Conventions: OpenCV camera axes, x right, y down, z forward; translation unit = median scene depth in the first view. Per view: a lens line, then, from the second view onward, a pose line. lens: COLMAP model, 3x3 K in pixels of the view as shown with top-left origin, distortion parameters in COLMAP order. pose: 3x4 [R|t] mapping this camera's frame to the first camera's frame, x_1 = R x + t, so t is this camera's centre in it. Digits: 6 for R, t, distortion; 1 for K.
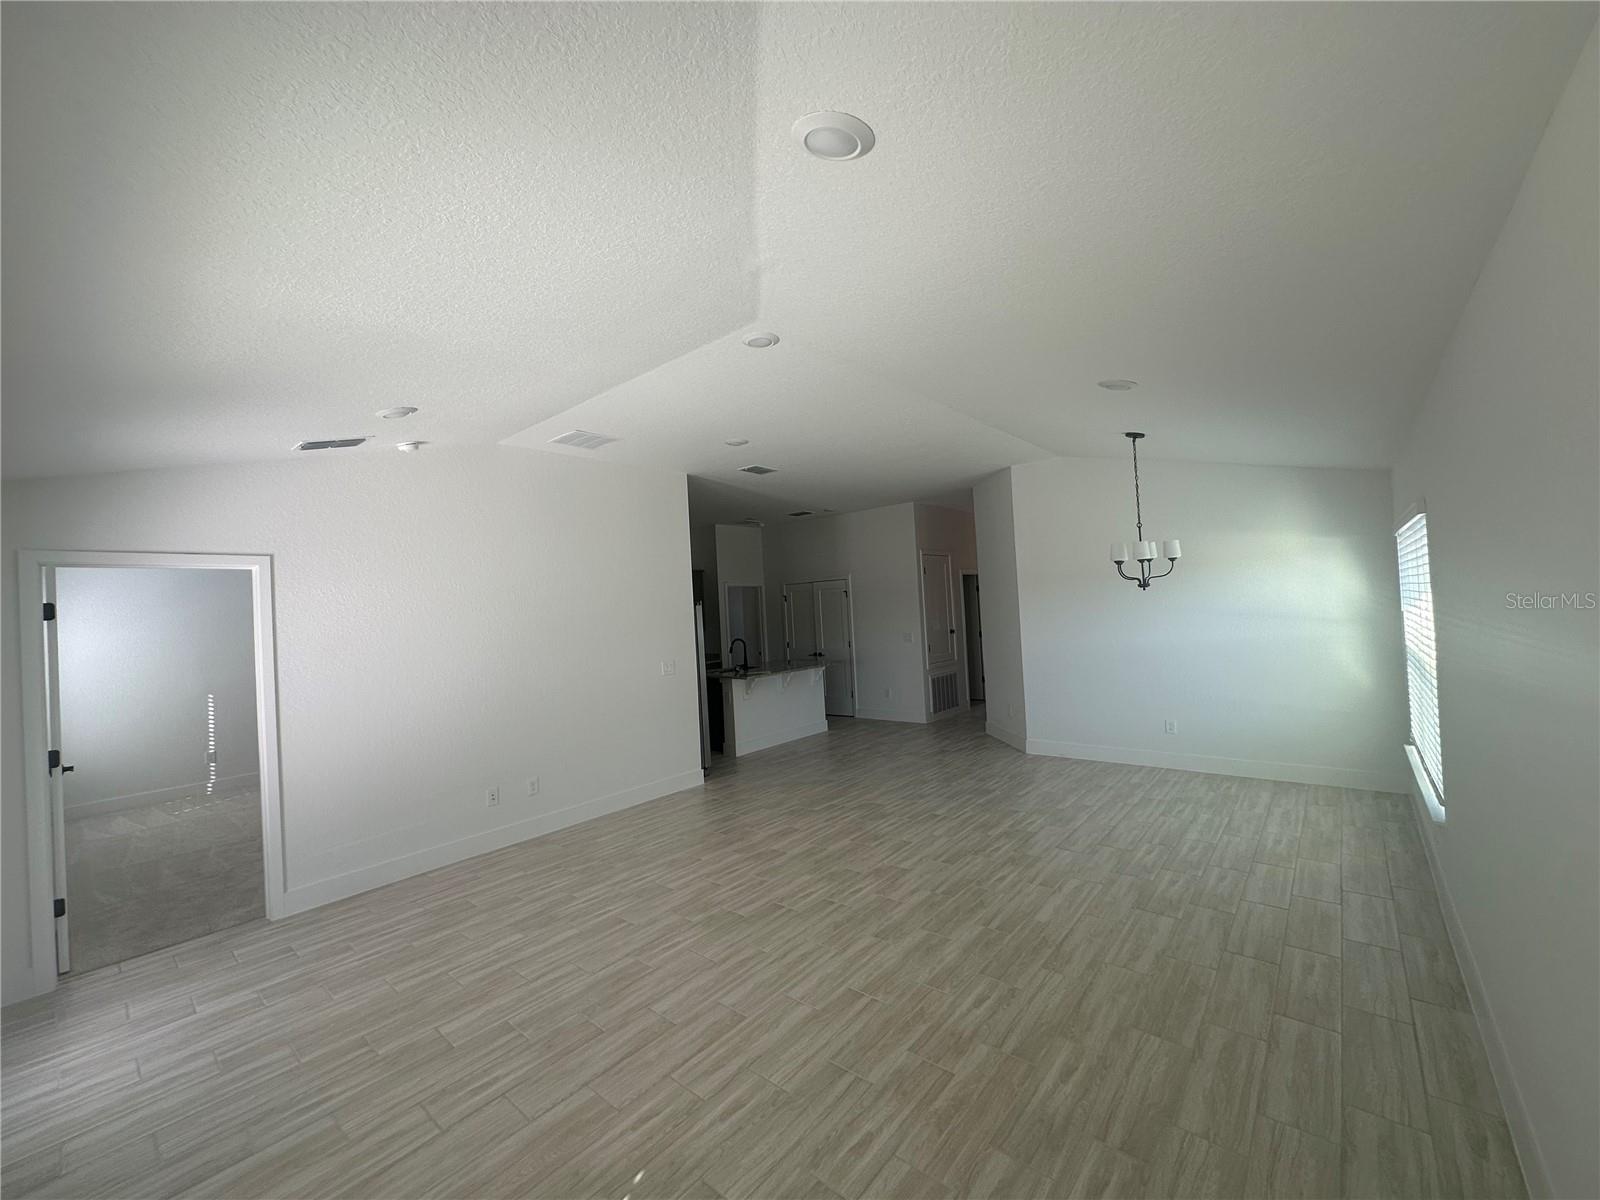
lens RADIAL K [[626.4, 0, 798.4], [0, 626.4, 597.4], [0, 0, 1]] dist [-0.017893, 0.001260]
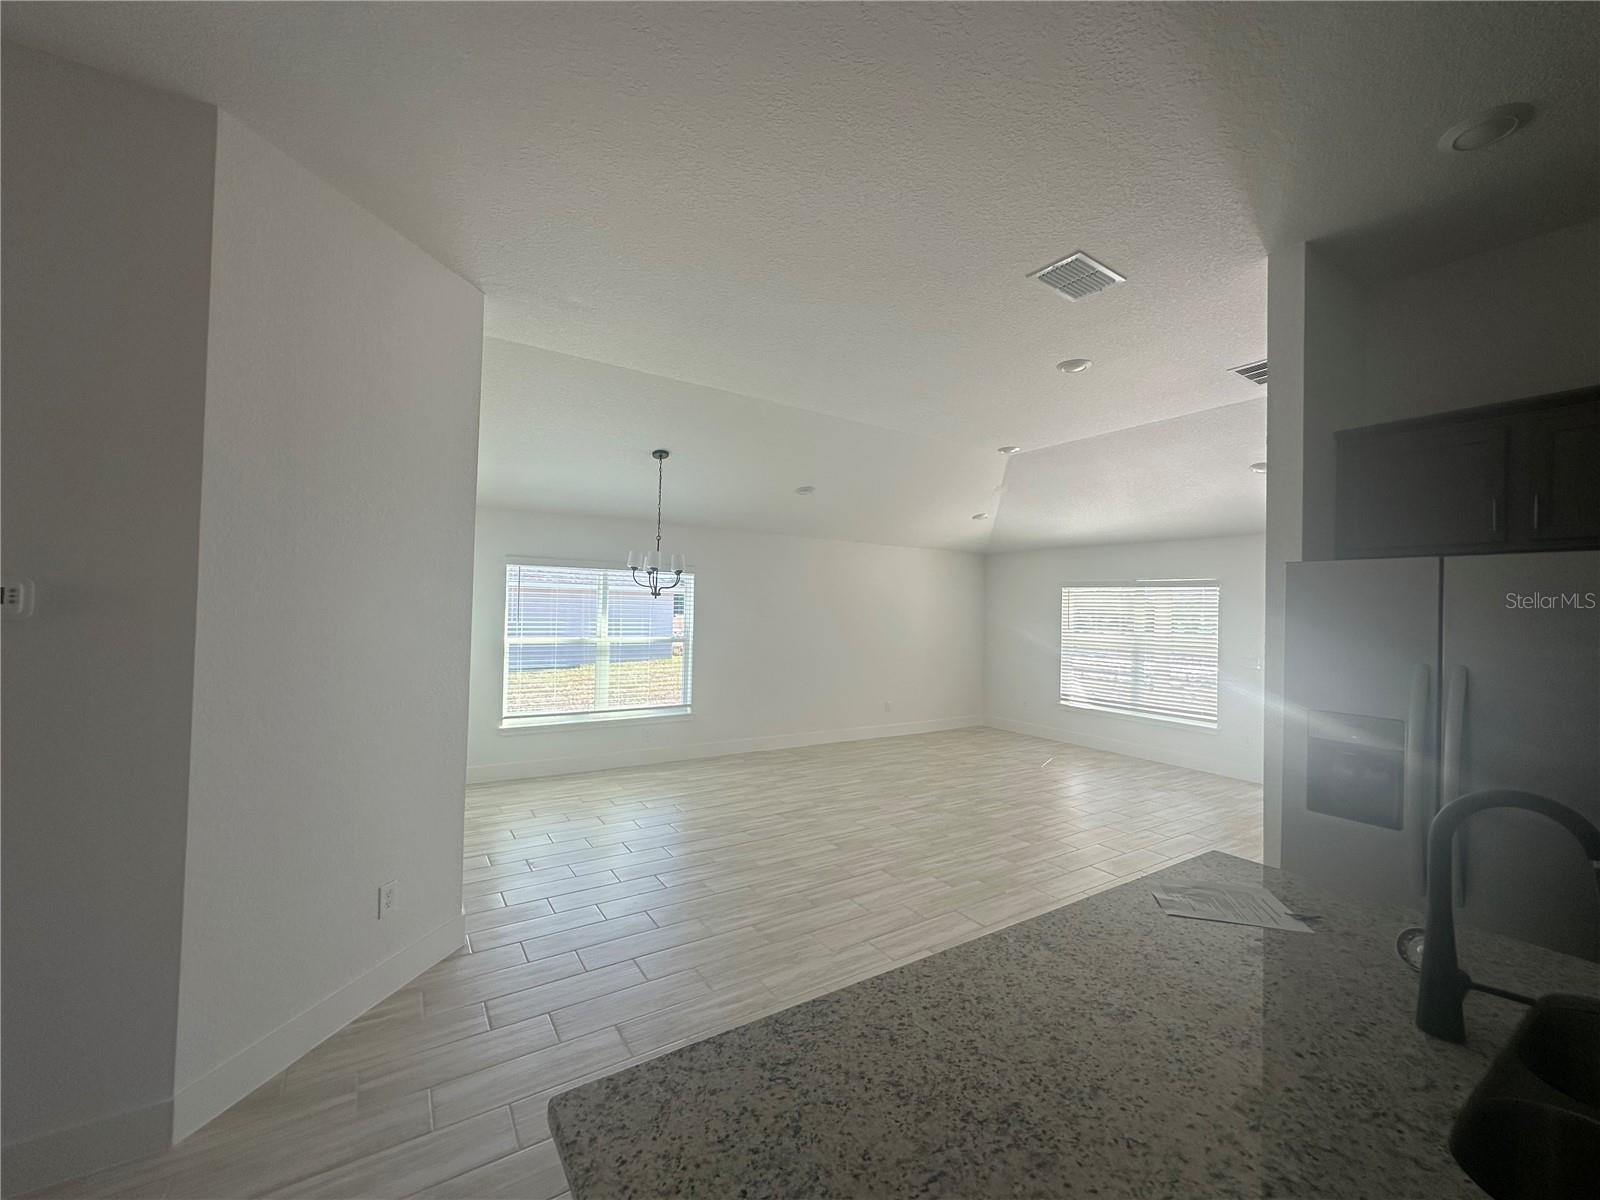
lens RADIAL K [[626.4, 0, 799.6], [0, 626.4, 597.2], [0, 0, 1]] dist [-0.017893, 0.001260]
pose [[-0.954644, 0.035965, 0.295568, -0.002007], [0.022131, 0.998503, -0.050020, 0.050812], [-0.296925, -0.041210, -0.954011, 2.219176]]
